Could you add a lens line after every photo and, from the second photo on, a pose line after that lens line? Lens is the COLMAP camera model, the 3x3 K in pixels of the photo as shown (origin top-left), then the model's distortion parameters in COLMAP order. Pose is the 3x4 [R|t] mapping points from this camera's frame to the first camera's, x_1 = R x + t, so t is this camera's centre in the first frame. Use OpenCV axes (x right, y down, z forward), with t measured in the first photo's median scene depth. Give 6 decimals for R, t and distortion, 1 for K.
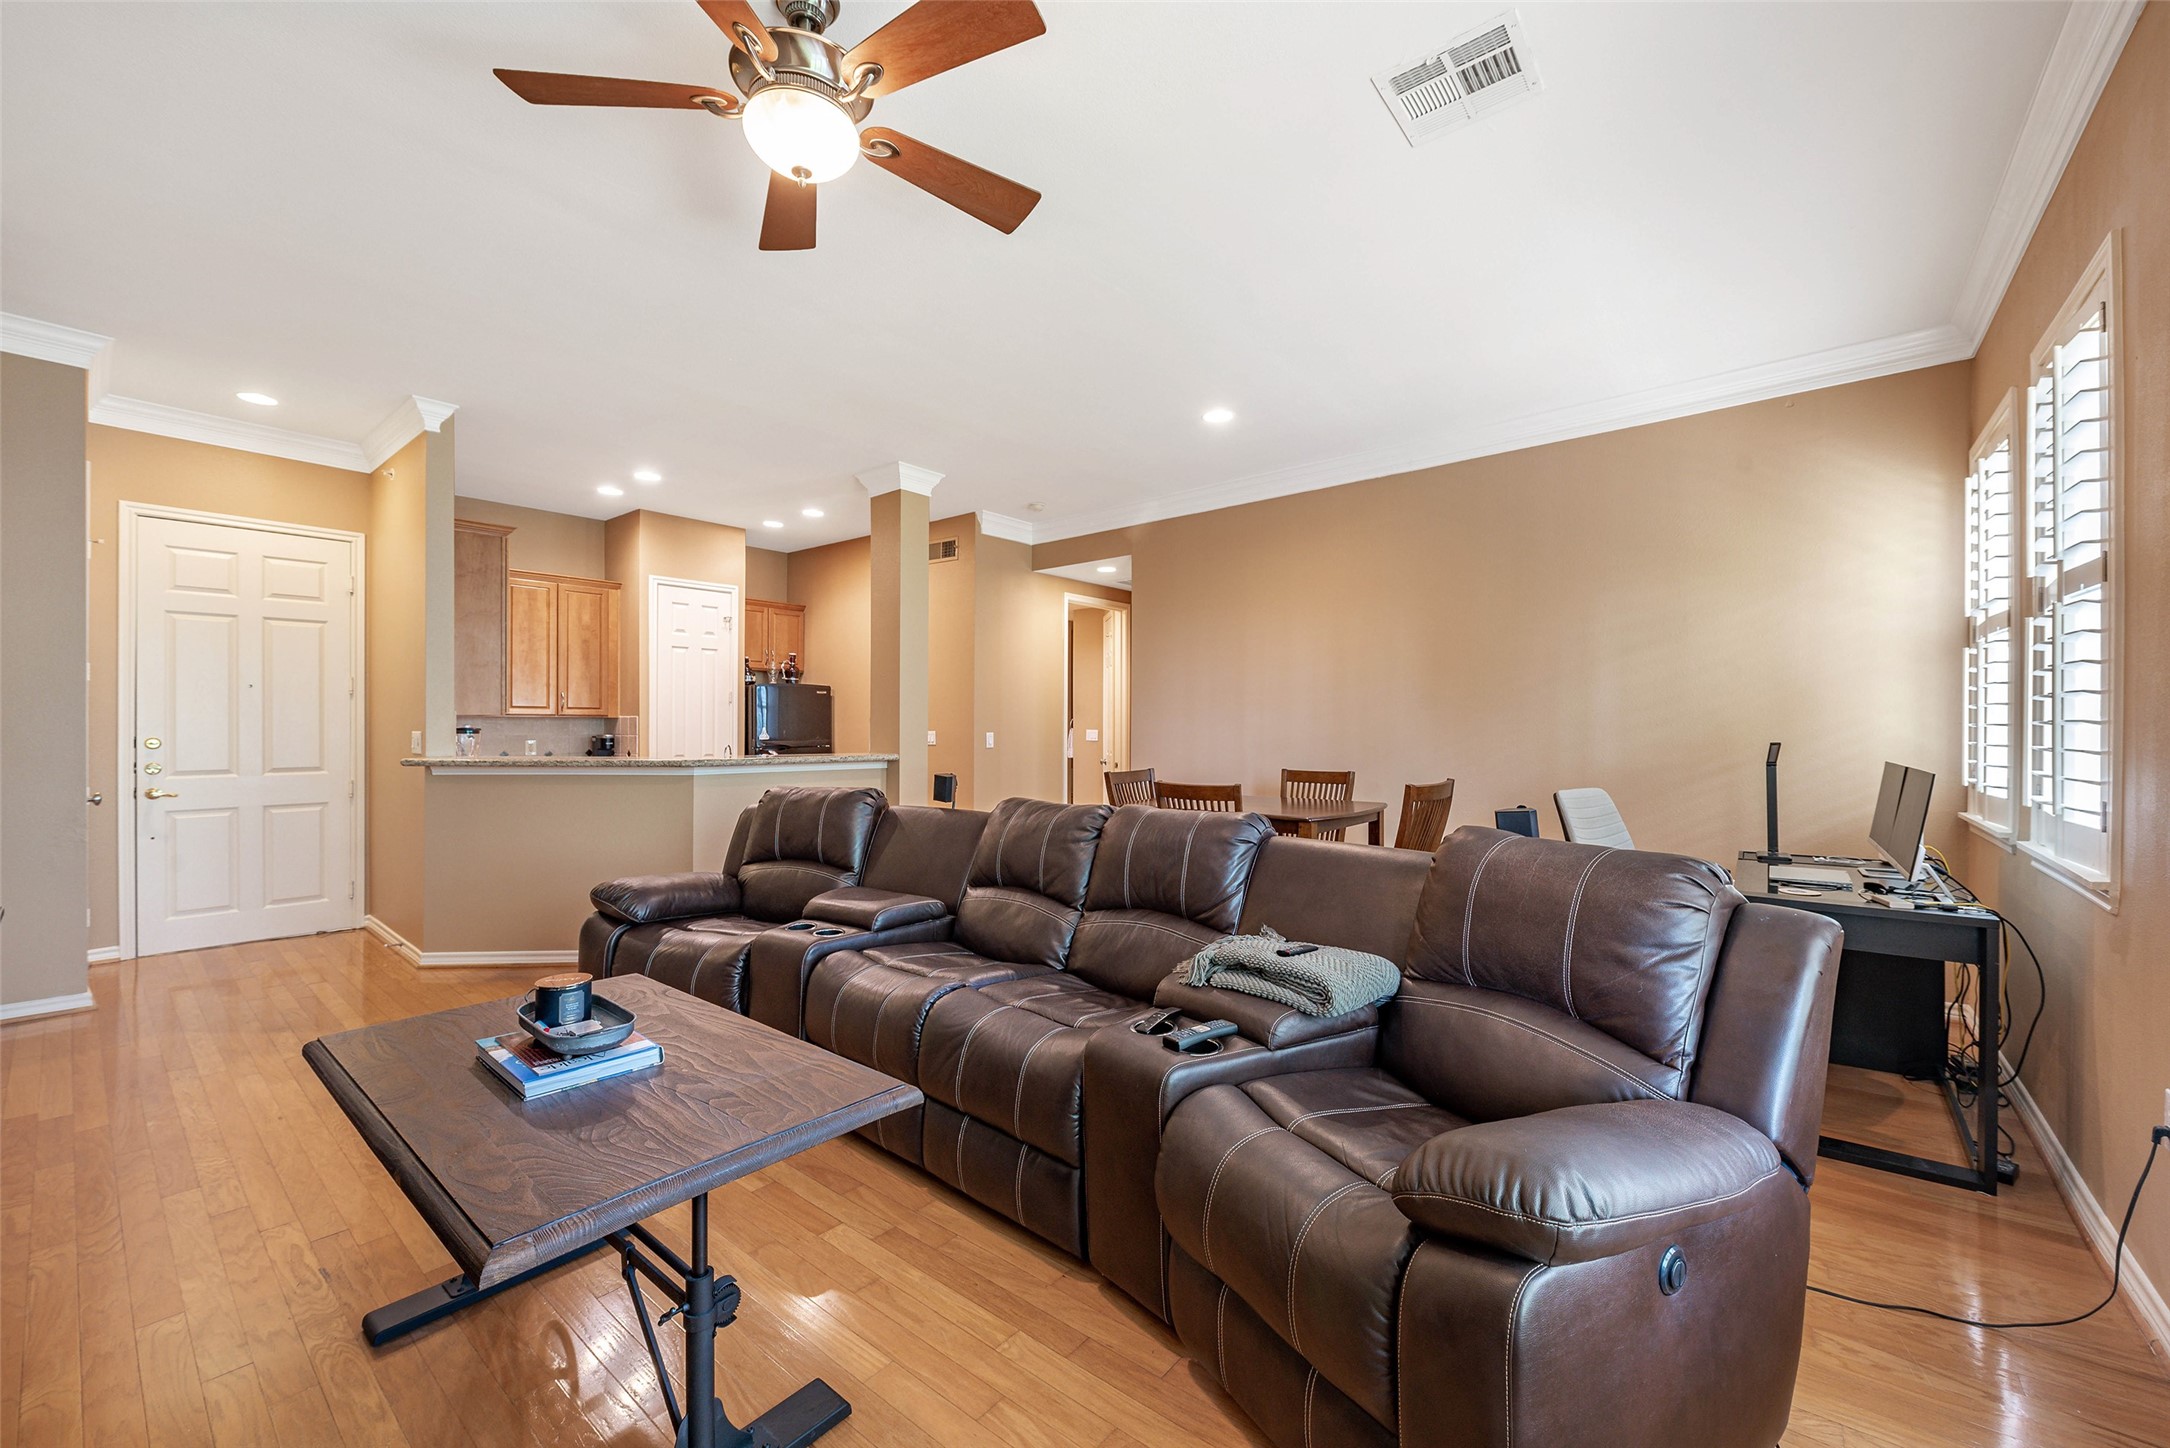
lens RADIAL K [[832.7, 0, 1086.4], [0, 832.7, 737.4], [0, 0, 1]] dist [-0.002972, -0.003833]
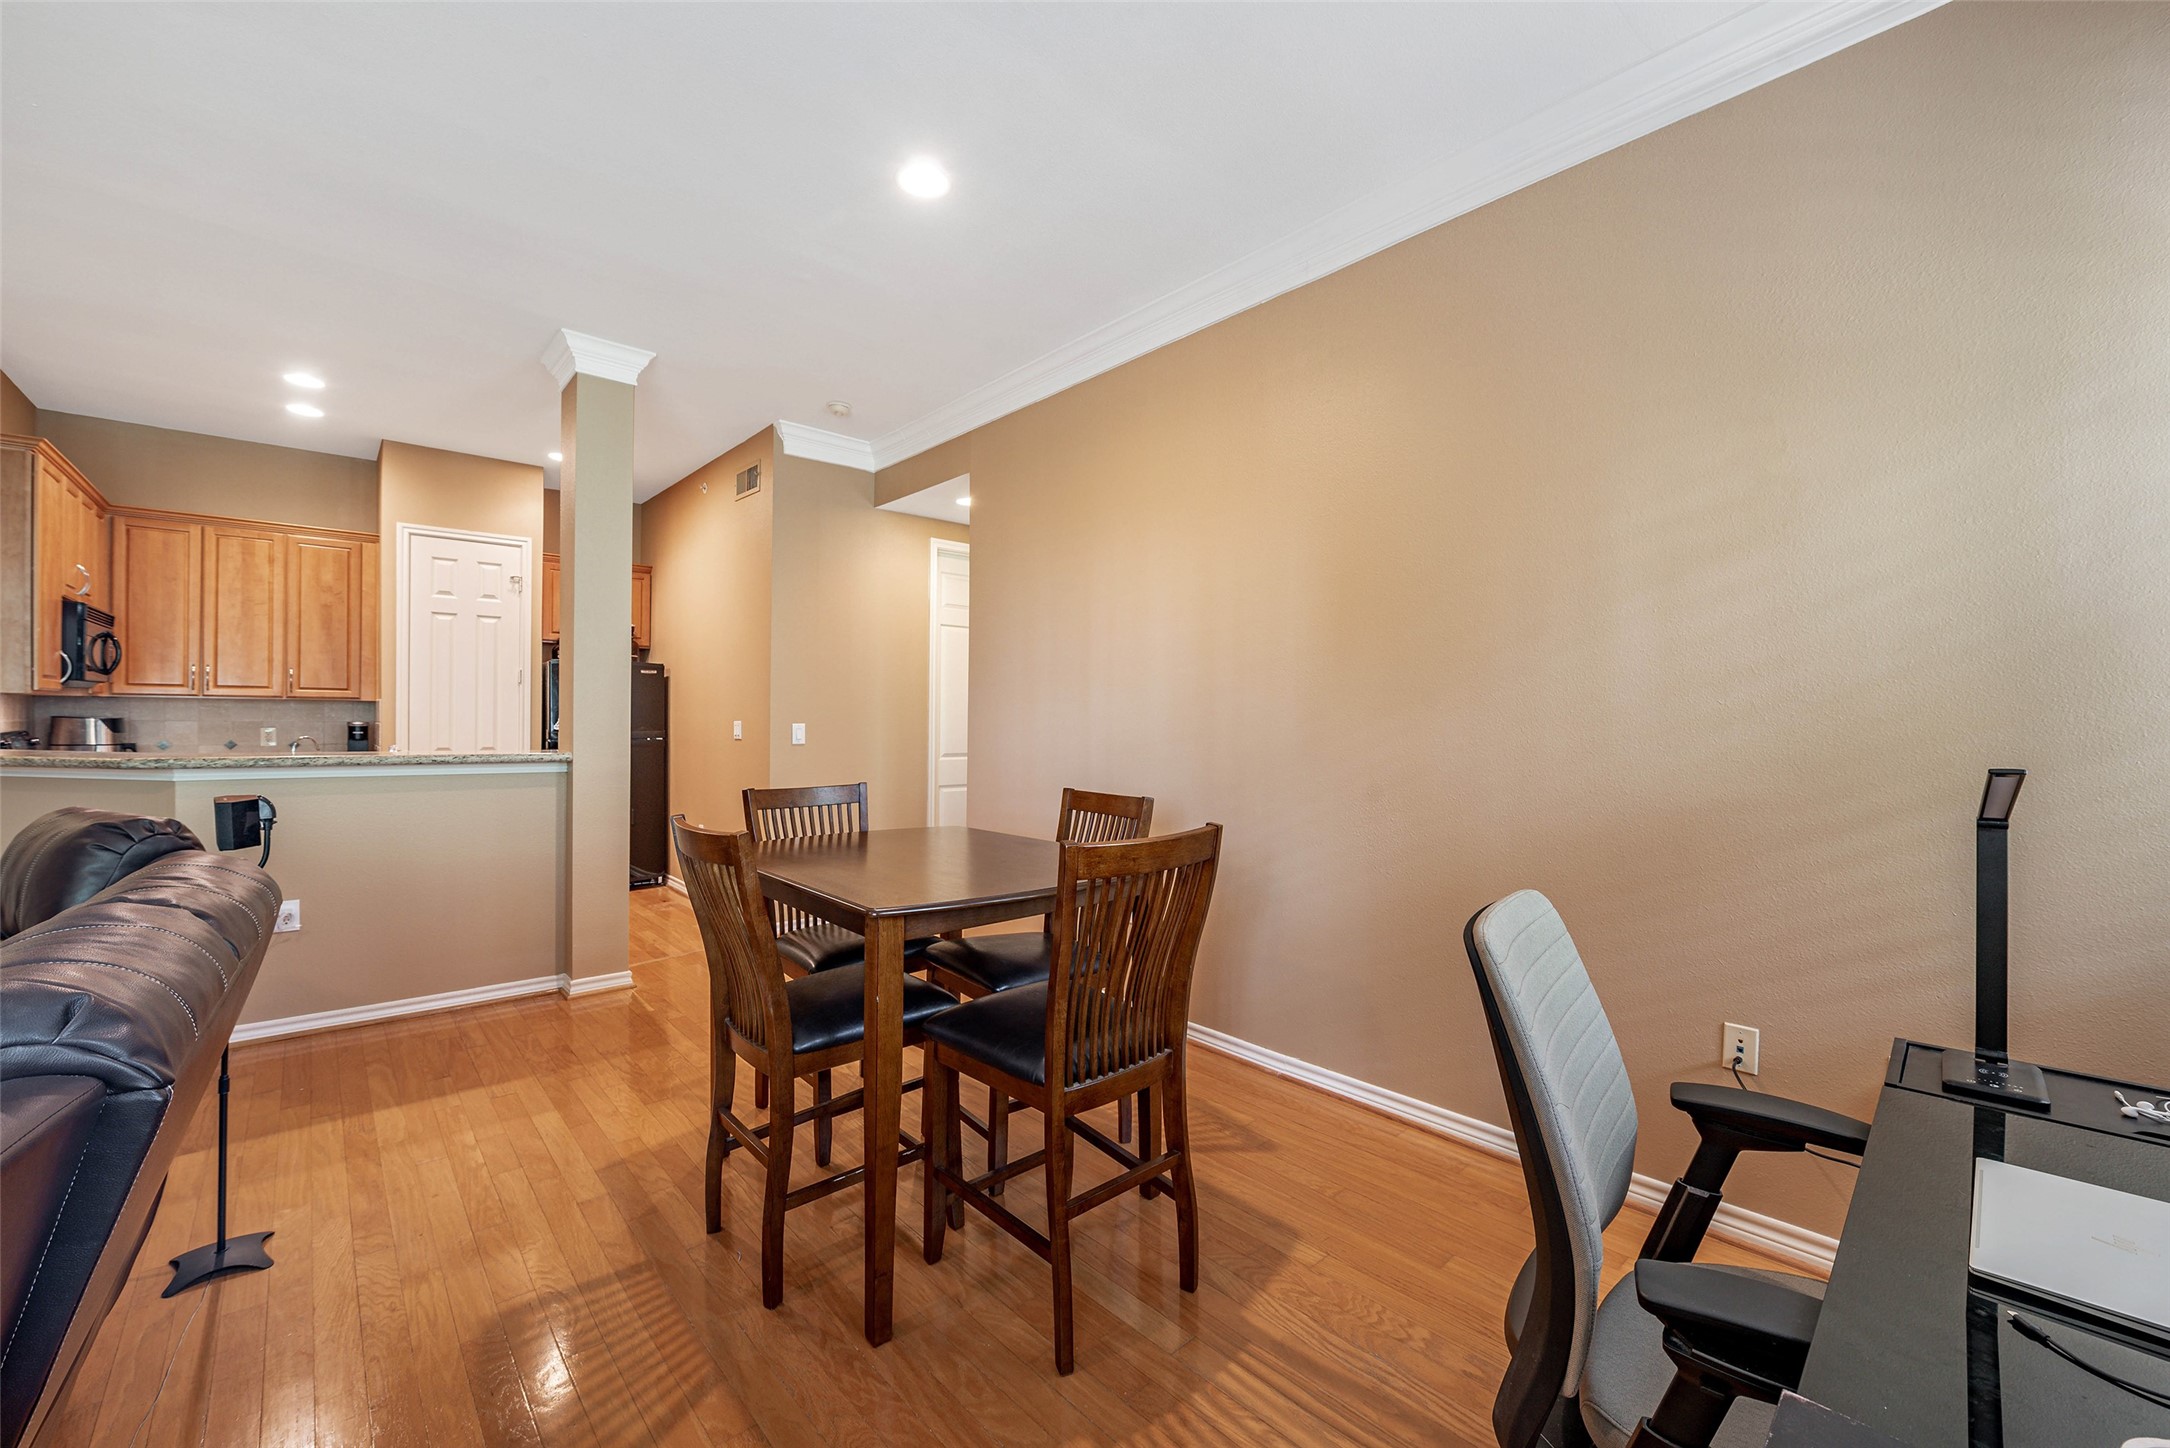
lens RADIAL K [[847.4, 0, 1087.9], [0, 847.4, 726.3], [0, 0, 1]] dist [-0.013549, -0.004373]
pose [[0.990847, 0.009423, -0.134658, 0.246391], [-0.010243, 0.999933, -0.005401, -0.001932], [0.134598, 0.006731, 0.990877, 0.299940]]
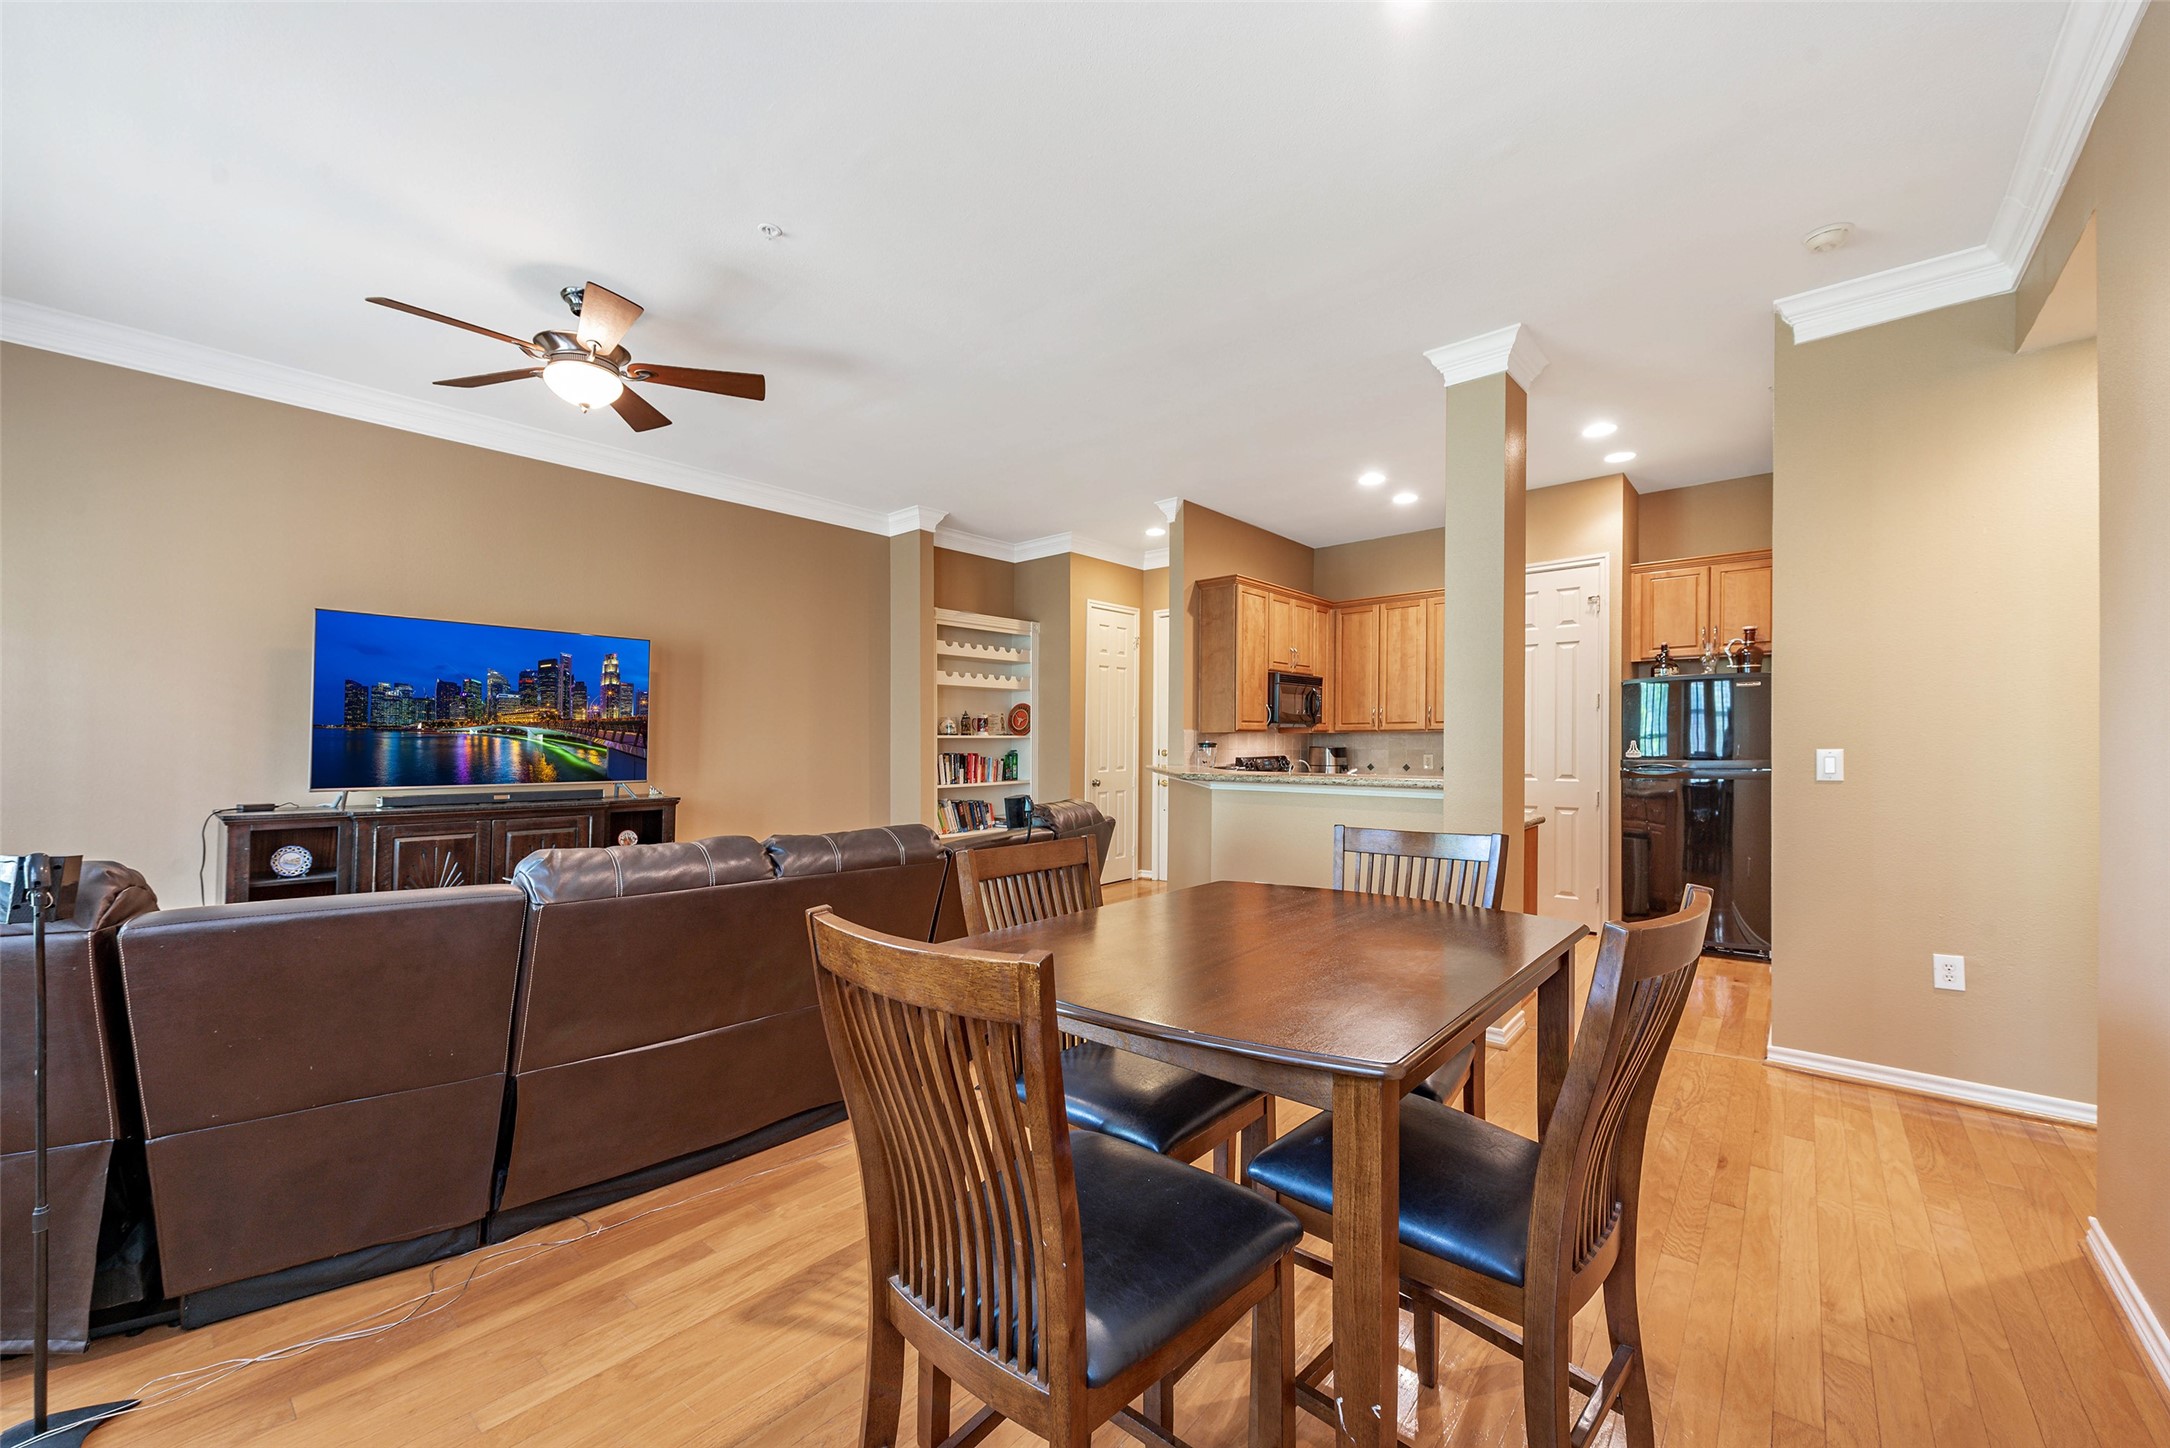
lens RADIAL K [[832.7, 0, 1086.4], [0, 832.7, 737.4], [0, 0, 1]] dist [-0.002972, -0.003833]
pose [[-0.017191, -0.009159, -0.999810, 0.376418], [-0.008210, 0.999926, -0.009019, -0.004687], [0.999819, 0.008054, -0.017265, 0.599363]]
